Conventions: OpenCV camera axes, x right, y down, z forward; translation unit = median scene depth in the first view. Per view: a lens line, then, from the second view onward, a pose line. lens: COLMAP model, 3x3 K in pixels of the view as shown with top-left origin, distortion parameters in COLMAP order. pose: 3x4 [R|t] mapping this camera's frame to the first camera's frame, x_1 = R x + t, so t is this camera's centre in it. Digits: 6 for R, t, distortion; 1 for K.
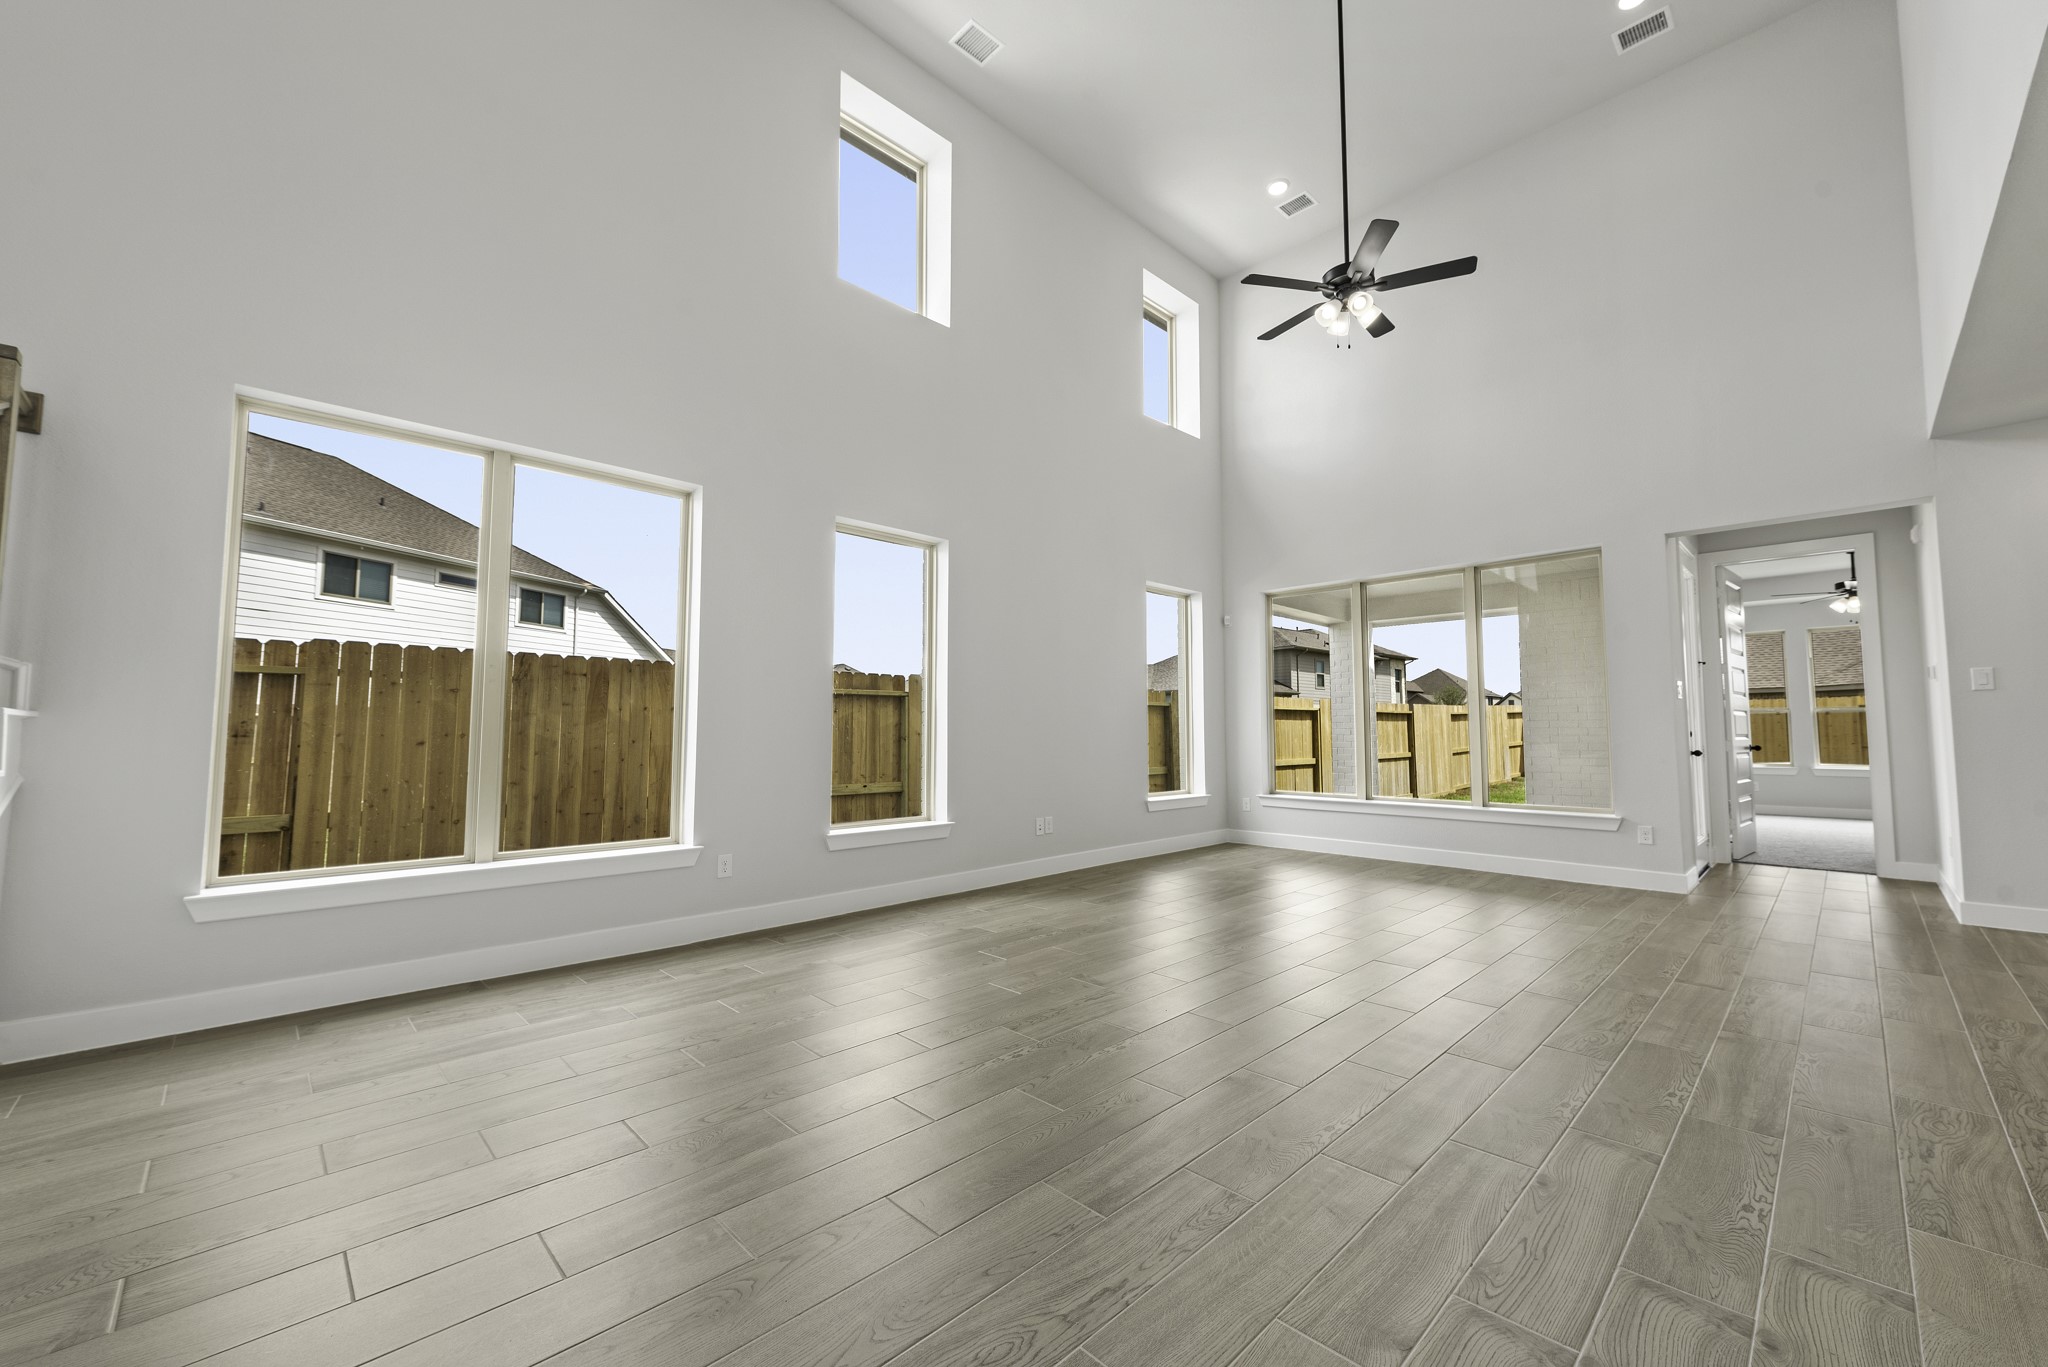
lens RADIAL K [[807.9, 0, 1024.4], [0, 807.9, 676.7], [0, 0, 1]] dist [0.003108, -0.002029]
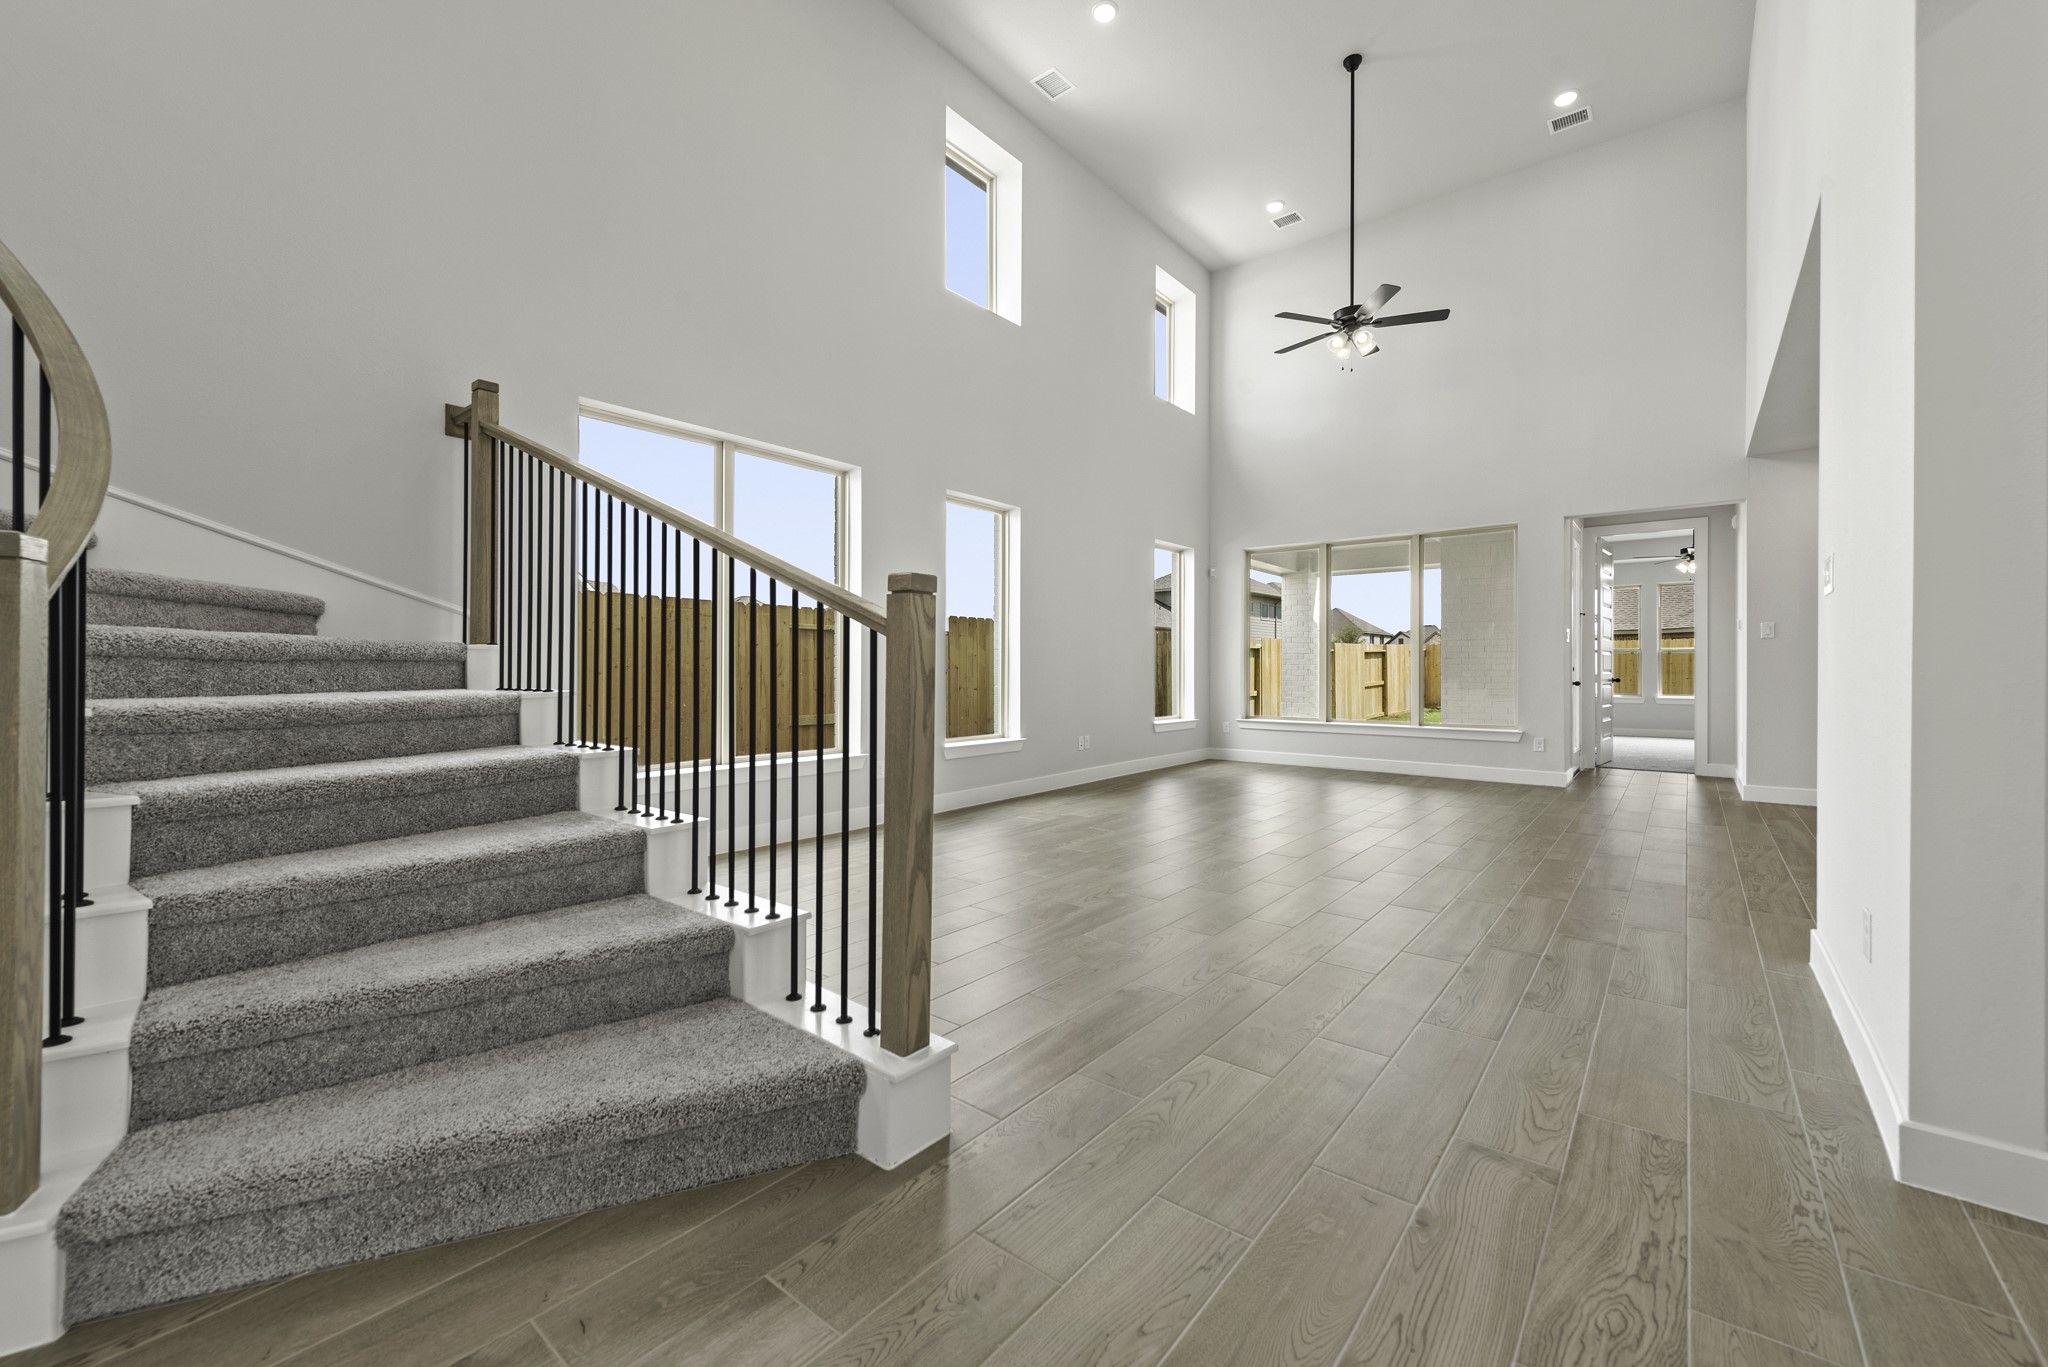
lens RADIAL K [[807.9, 0, 1034.3], [0, 807.9, 663.6], [0, 0, 1]] dist [0.003108, -0.002029]
pose [[0.993309, 0.003533, 0.115435, -0.207705], [-0.010880, 0.997949, 0.063084, -0.011647], [-0.114975, -0.063918, 0.991310, -0.211809]]
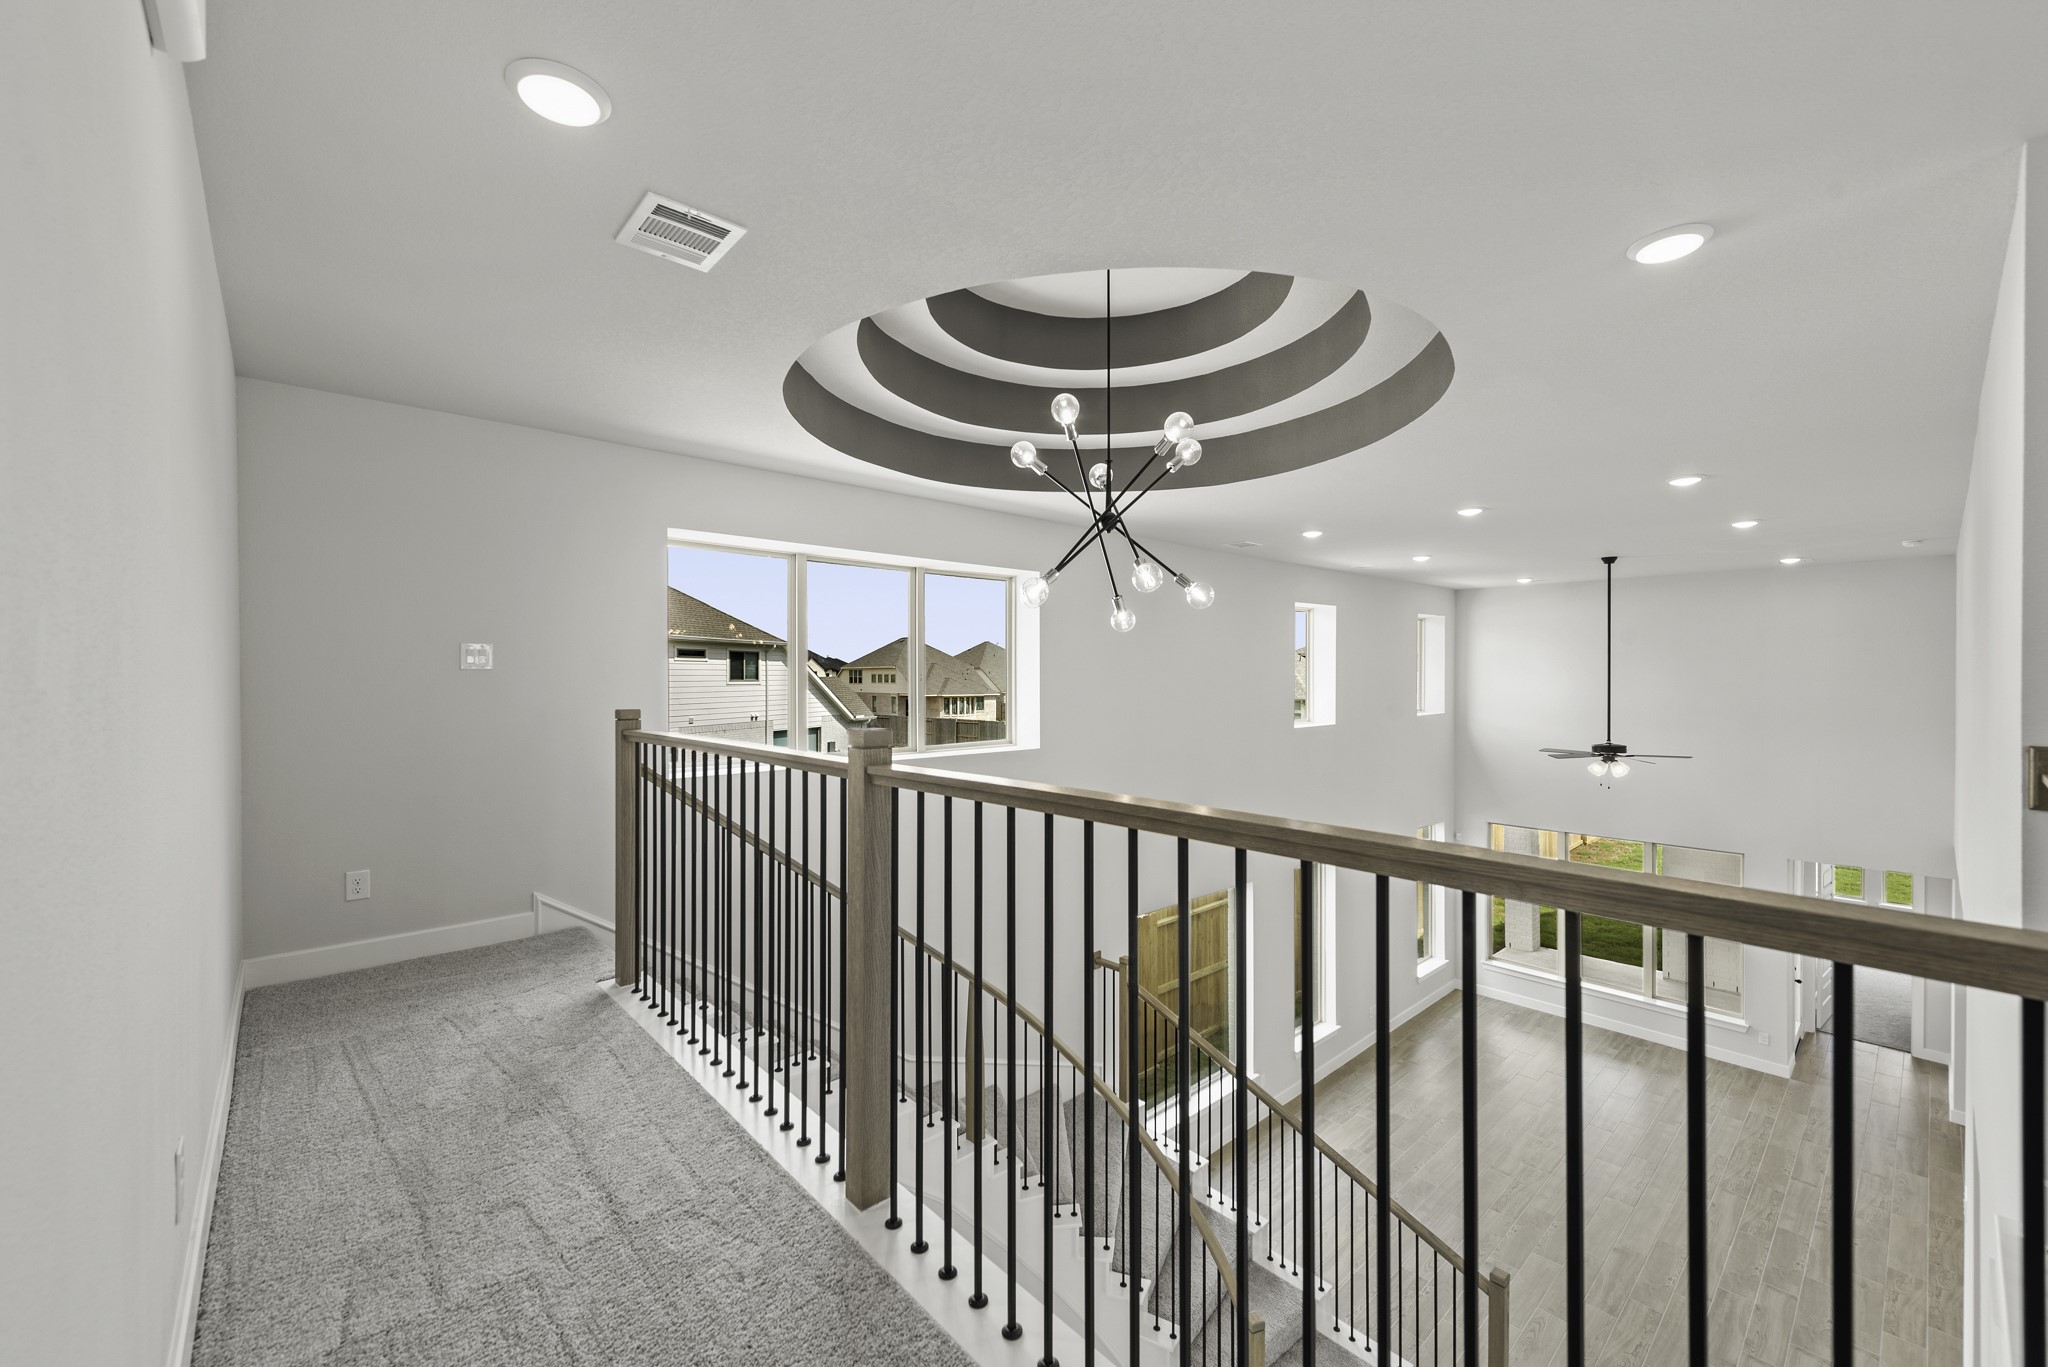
lens RADIAL K [[807.9, 0, 1024.2], [0, 807.9, 687.1], [0, 0, 1]] dist [0.003108, -0.002029]
pose [[0.998778, 0.000071, -0.049424, -0.621180], [0.003459, 0.997446, 0.071338, -0.609979], [0.049303, -0.071422, 0.996227, -0.629671]]
